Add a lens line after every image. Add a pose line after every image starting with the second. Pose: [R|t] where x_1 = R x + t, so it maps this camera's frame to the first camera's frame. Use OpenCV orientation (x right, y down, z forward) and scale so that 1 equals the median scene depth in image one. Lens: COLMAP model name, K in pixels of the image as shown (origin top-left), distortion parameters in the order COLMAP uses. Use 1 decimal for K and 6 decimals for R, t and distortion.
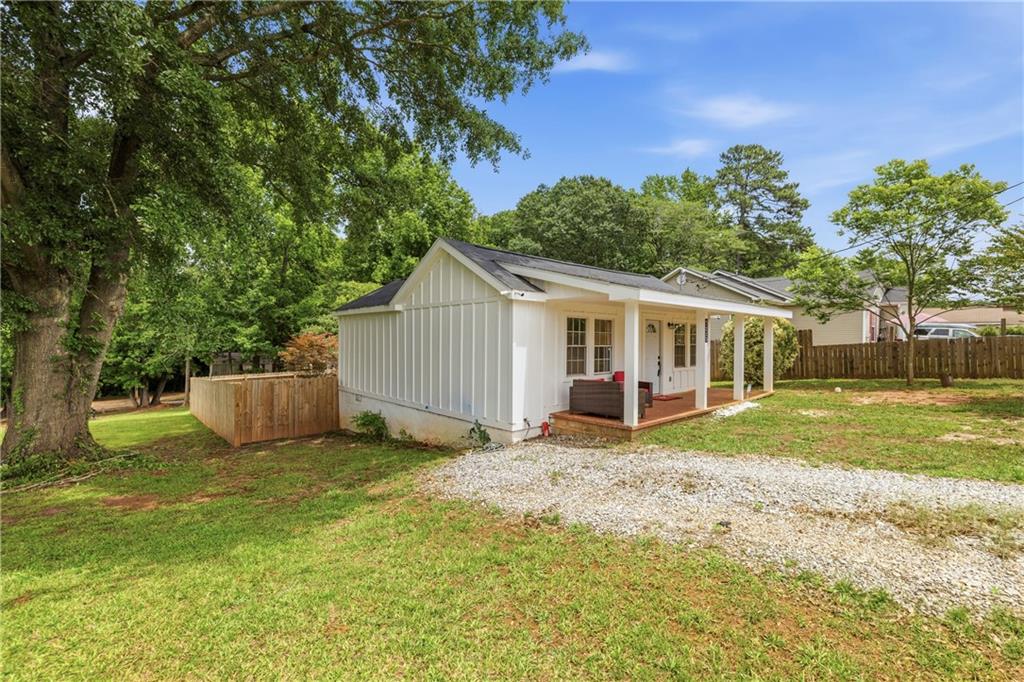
lens RADIAL K [[429.9, 0, 507.0], [0, 429.9, 337.8], [0, 0, 1]] dist [0.000504, 0.000275]
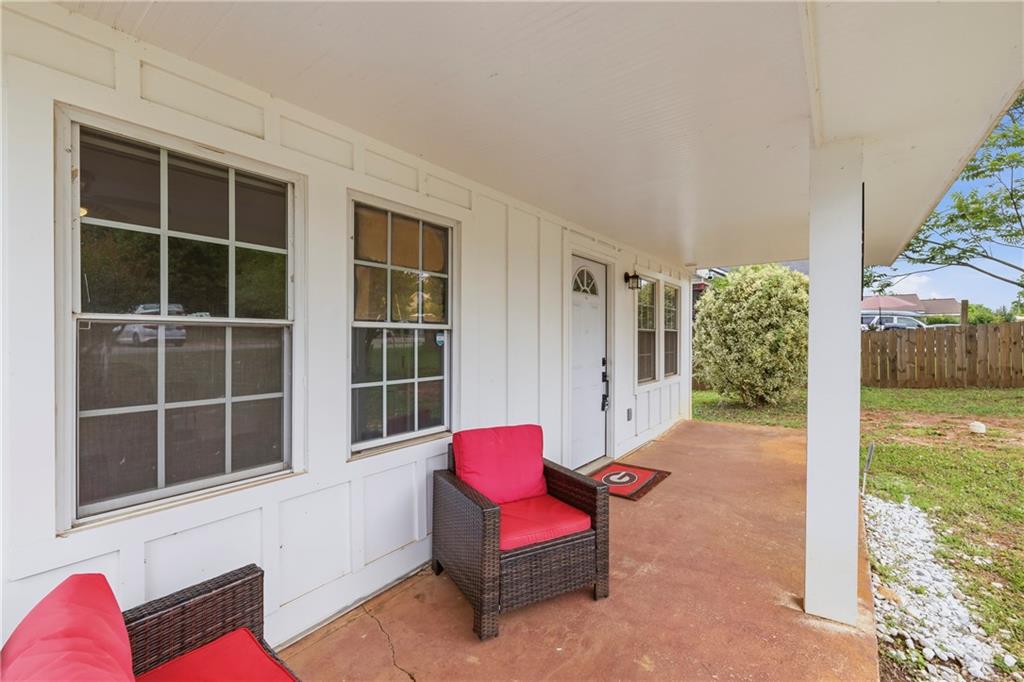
lens RADIAL K [[429.9, 0, 507.0], [0, 429.9, 337.8], [0, 0, 1]] dist [0.000504, 0.000275]
pose [[0.983331, -0.005590, 0.181739, 0.169028], [0.003378, 0.999916, 0.012475, 0.016895], [-0.181793, -0.011653, 0.983268, 0.541903]]
